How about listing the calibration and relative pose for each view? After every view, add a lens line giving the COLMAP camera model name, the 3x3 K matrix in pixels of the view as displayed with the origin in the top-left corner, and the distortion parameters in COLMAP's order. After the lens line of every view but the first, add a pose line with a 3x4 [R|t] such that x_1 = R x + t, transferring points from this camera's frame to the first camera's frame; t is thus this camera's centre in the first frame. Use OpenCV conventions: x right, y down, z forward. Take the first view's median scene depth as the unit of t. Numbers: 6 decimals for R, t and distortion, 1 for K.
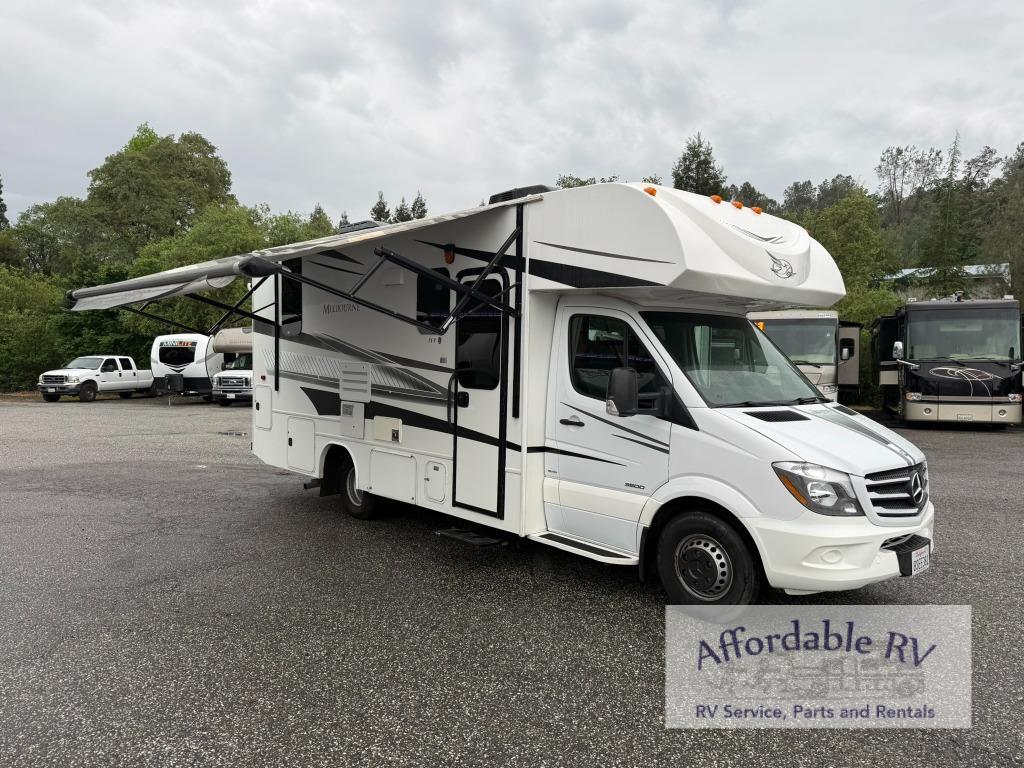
lens RADIAL K [[688.0, 0, 506.3], [0, 688.0, 382.5], [0, 0, 1]] dist [0.051783, -0.017392]
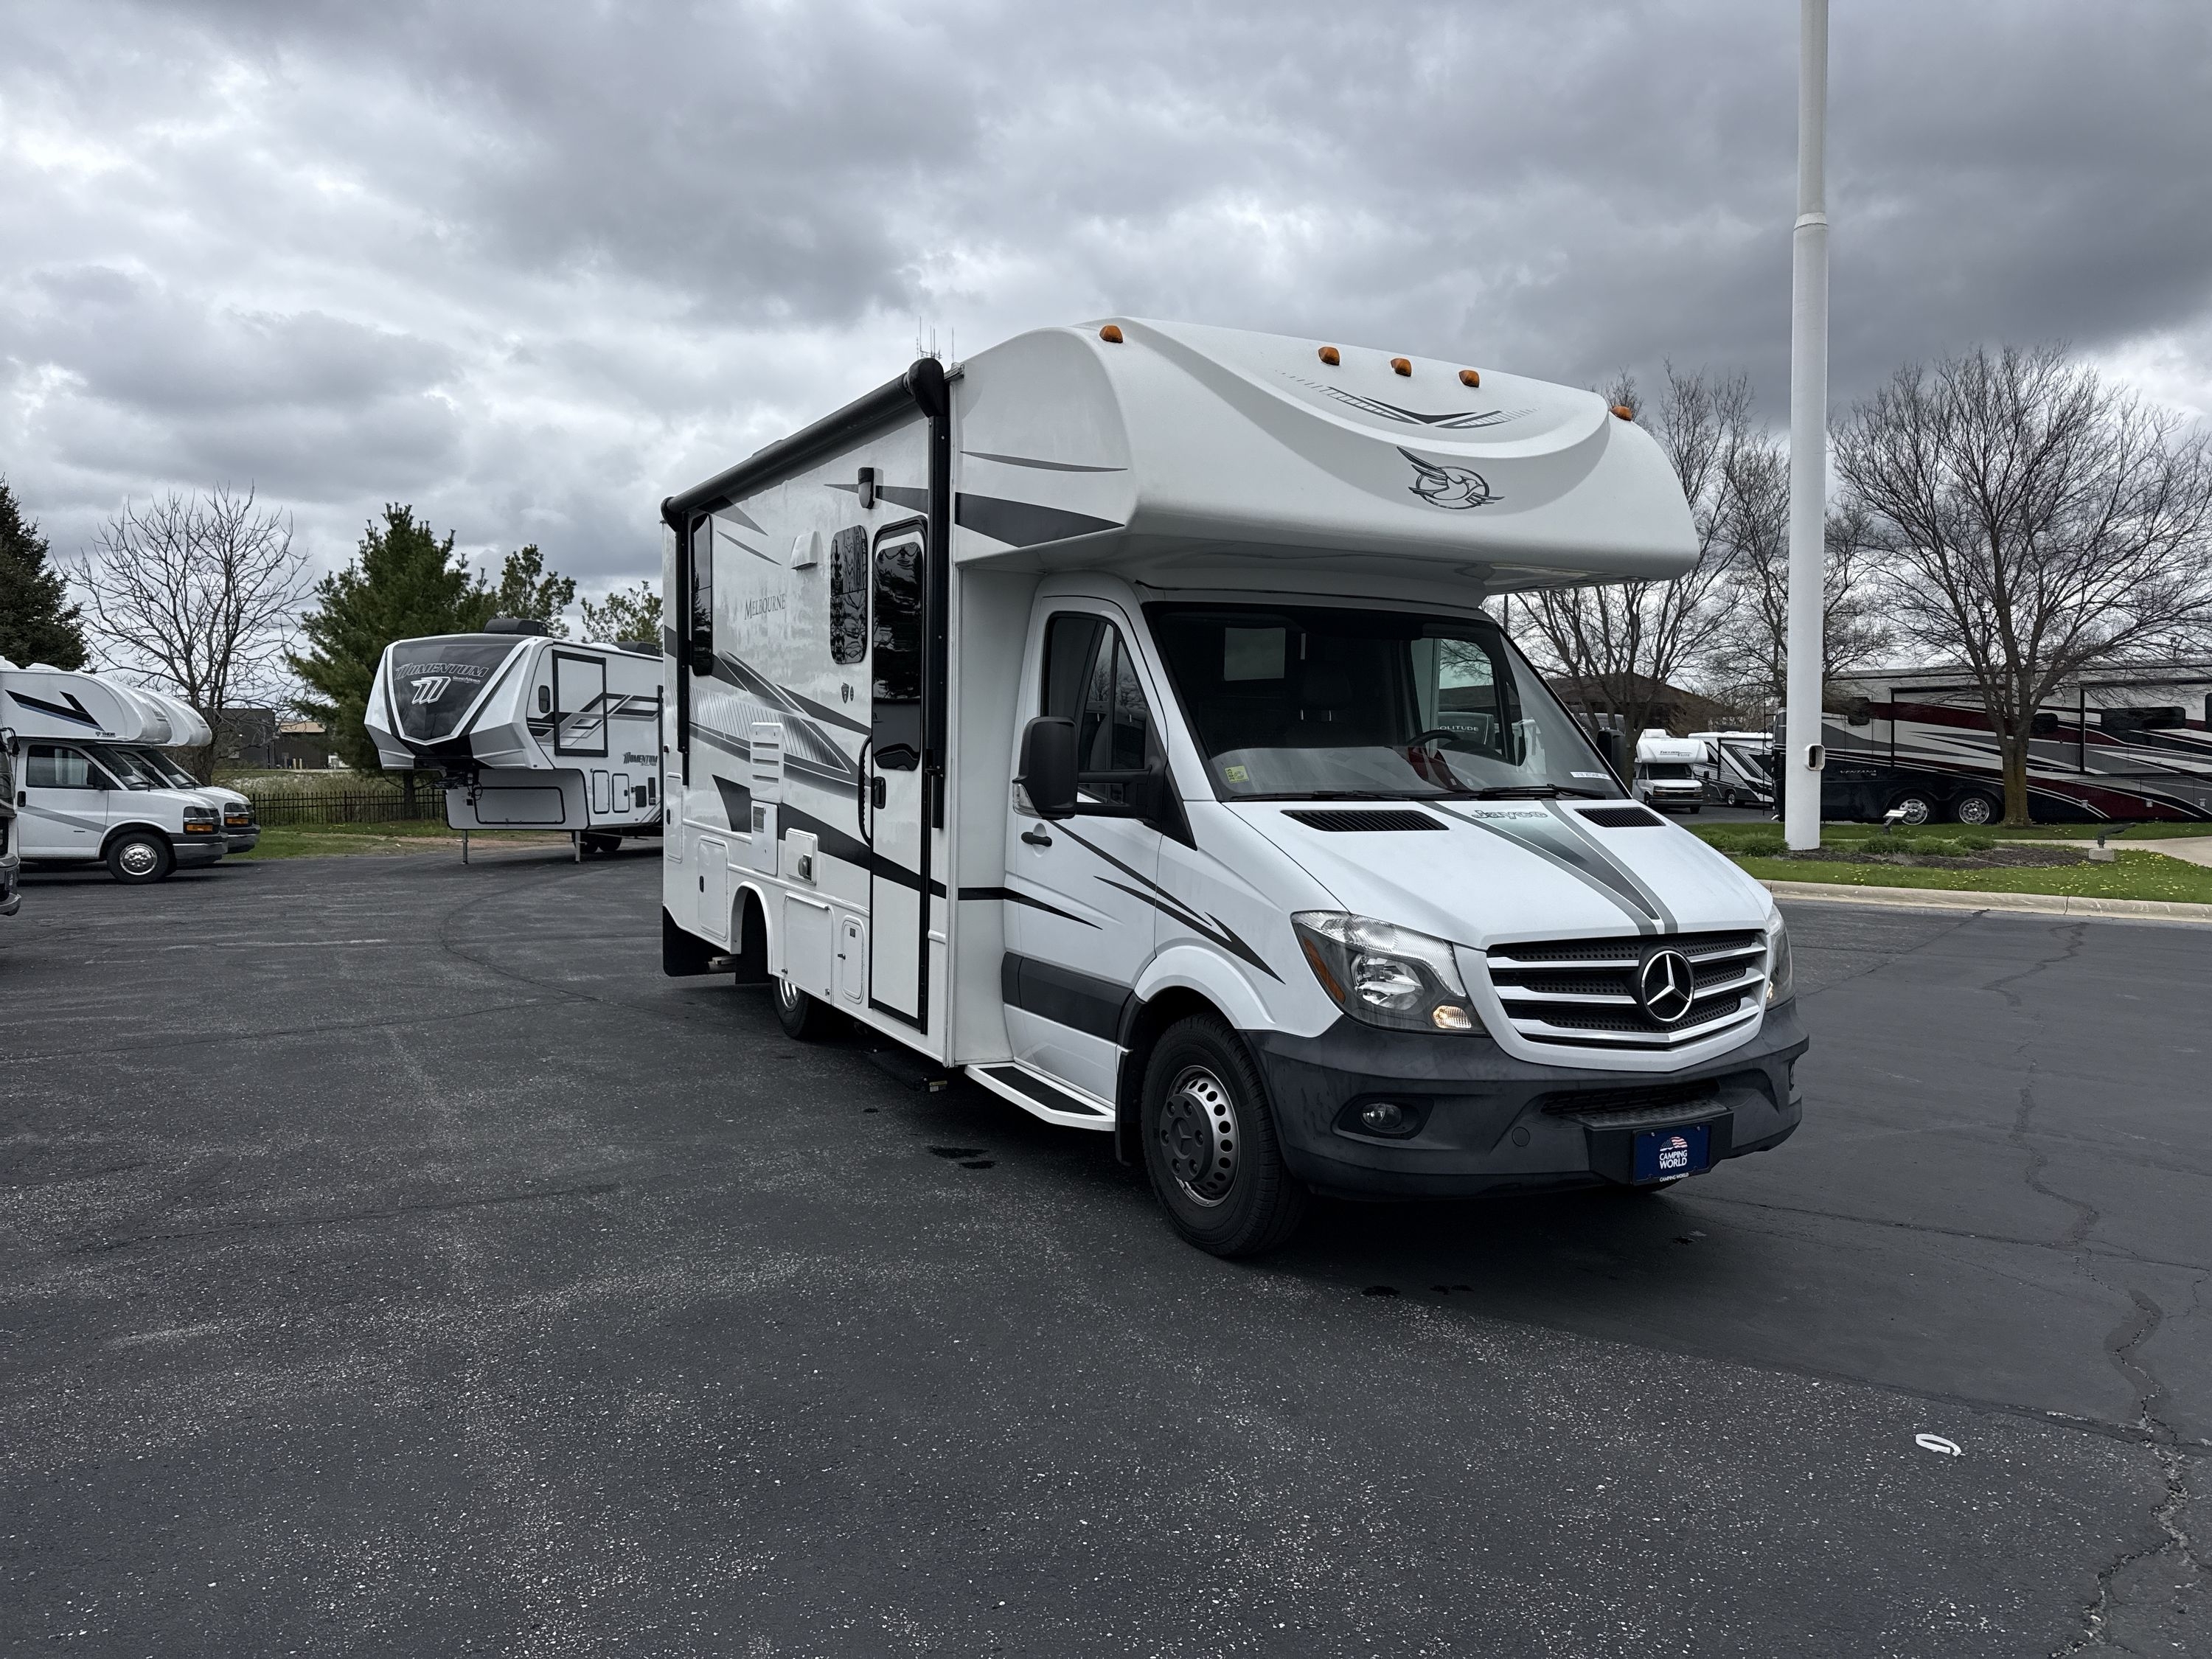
lens RADIAL K [[1486.2, 0, 1104.7], [0, 1486.2, 860.4], [0, 0, 1]] dist [0.051783, -0.017392]
pose [[0.964433, 0.019523, -0.263606, 0.448999], [-0.009538, 0.999190, 0.039104, 0.035763], [0.264156, -0.035199, 0.963838, 0.009826]]
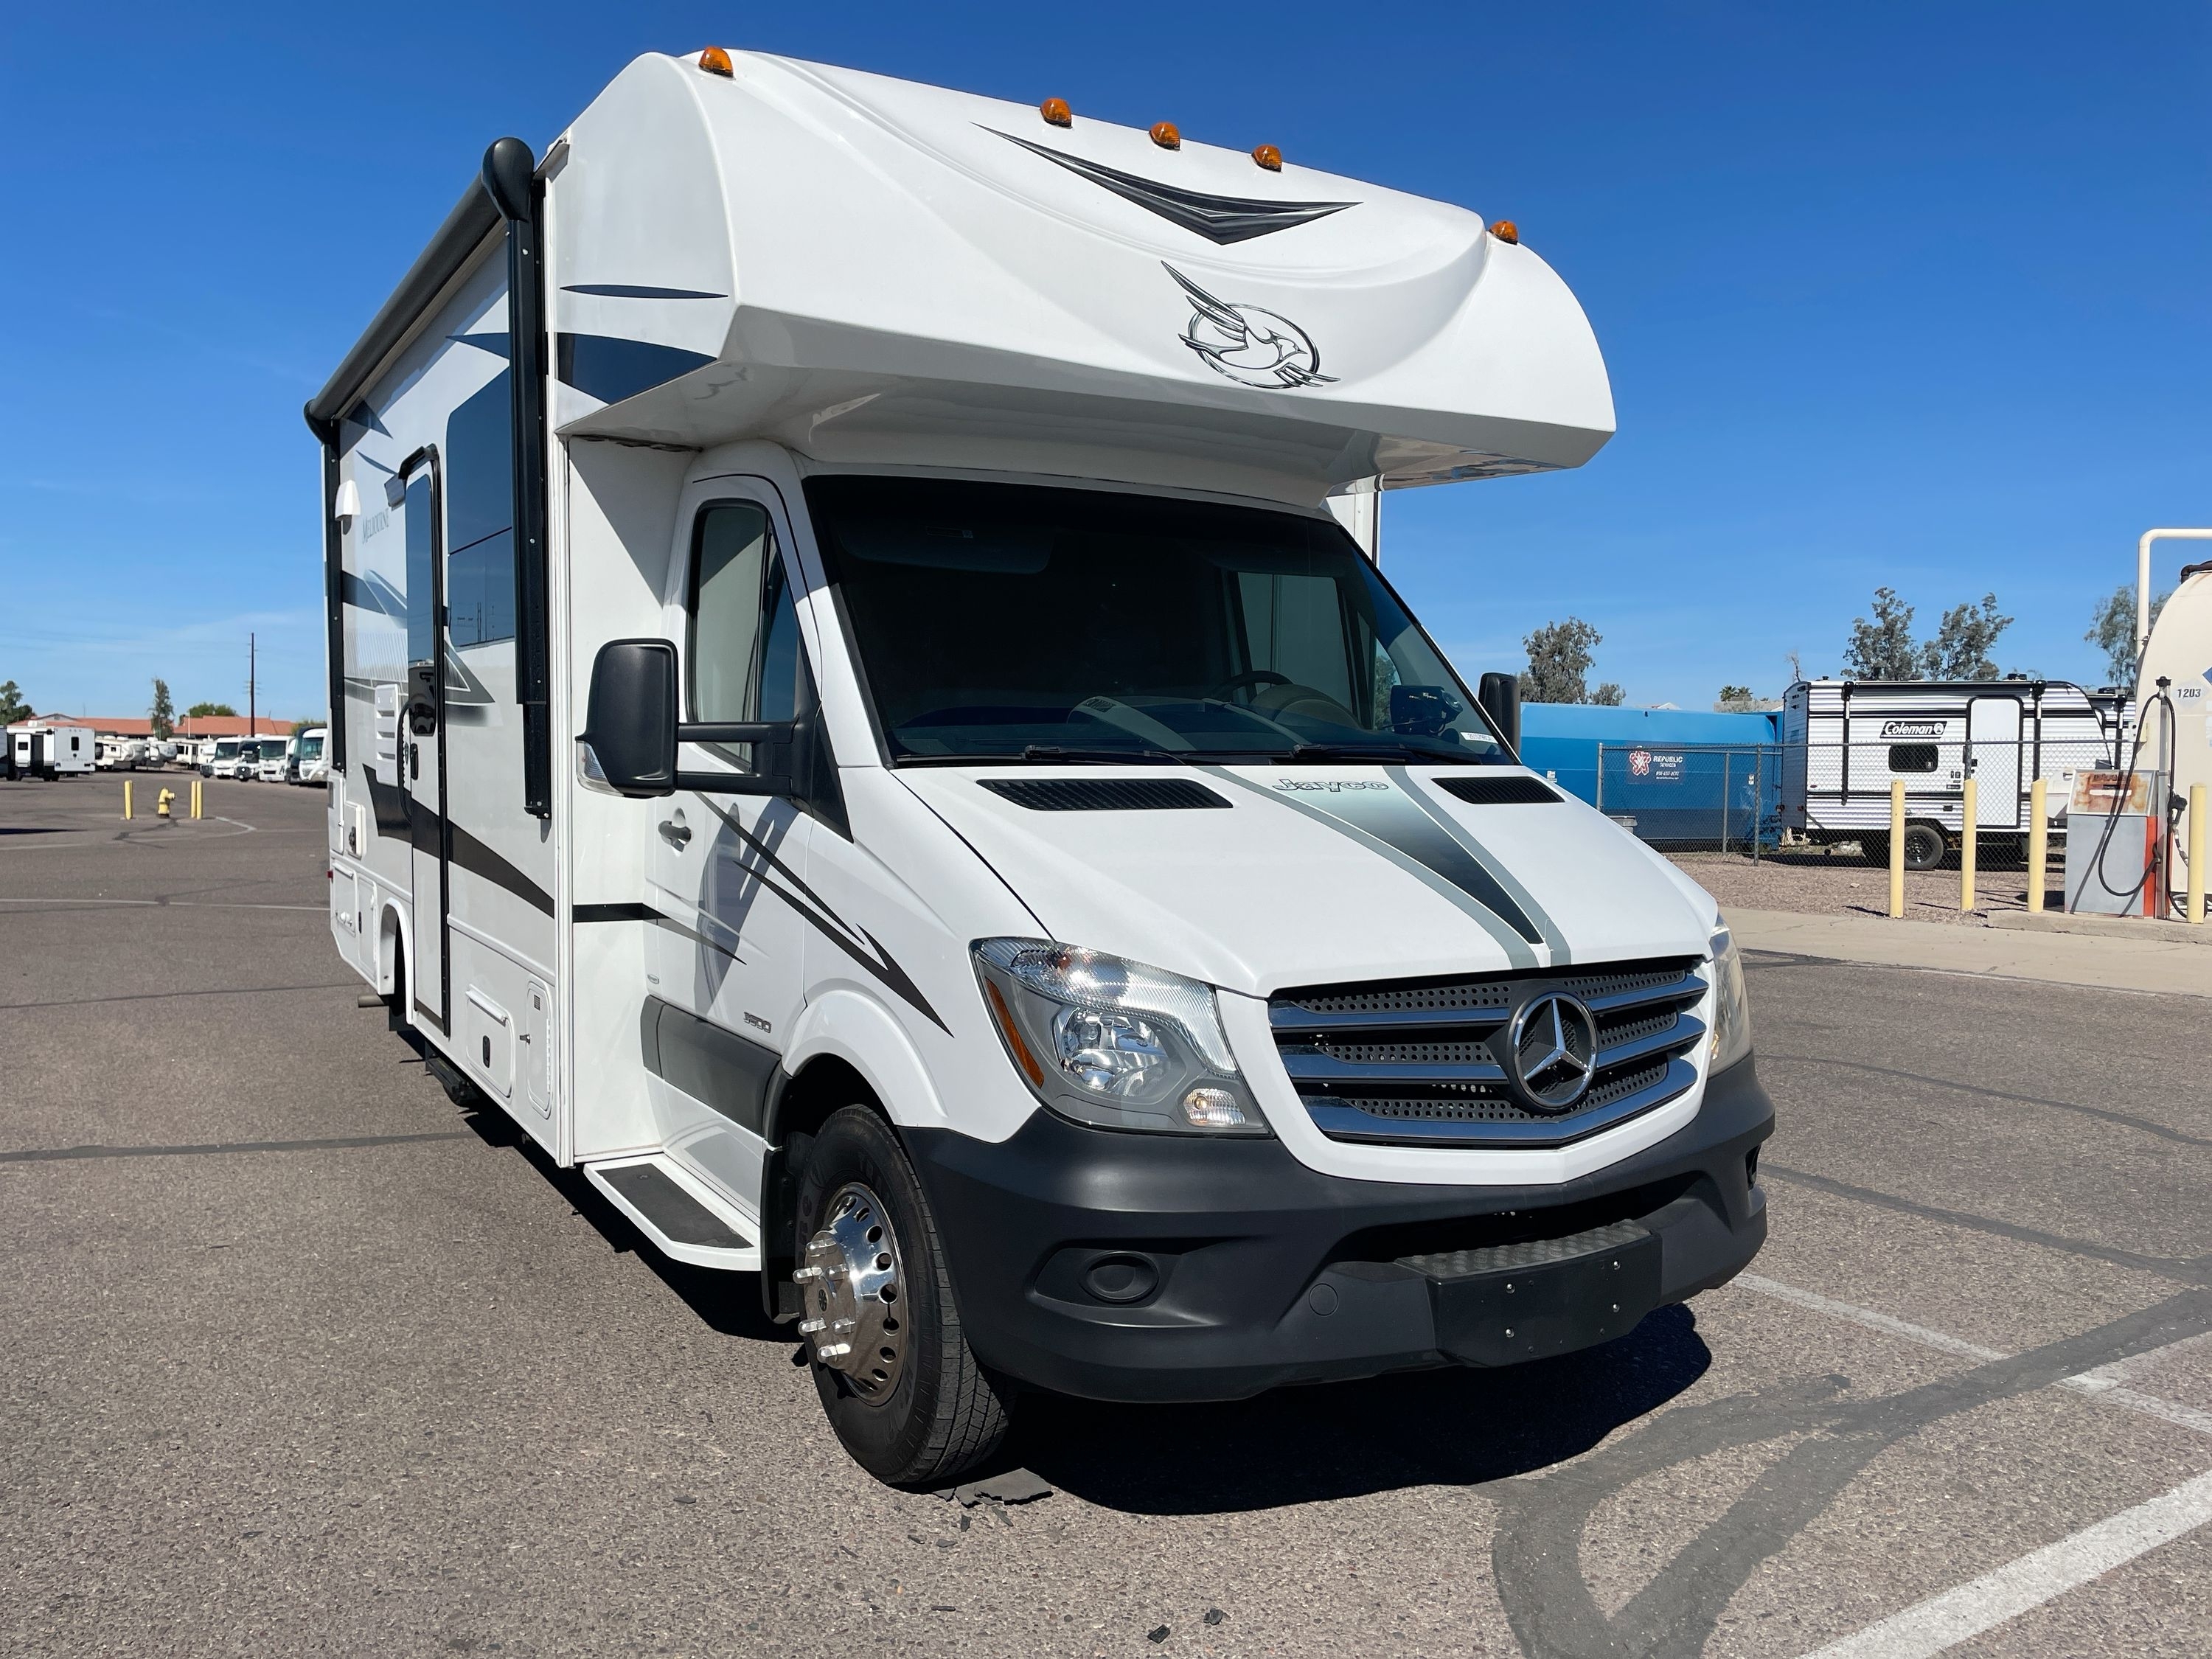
lens RADIAL K [[1669.7, 0, 1108.5], [0, 1669.7, 808.8], [0, 0, 1]] dist [0.027094, 0.005107]
pose [[0.977179, 0.002638, -0.212402, 0.504959], [-0.001490, 0.999983, 0.005561, 0.047018], [0.212413, -0.005117, 0.977167, 0.280943]]
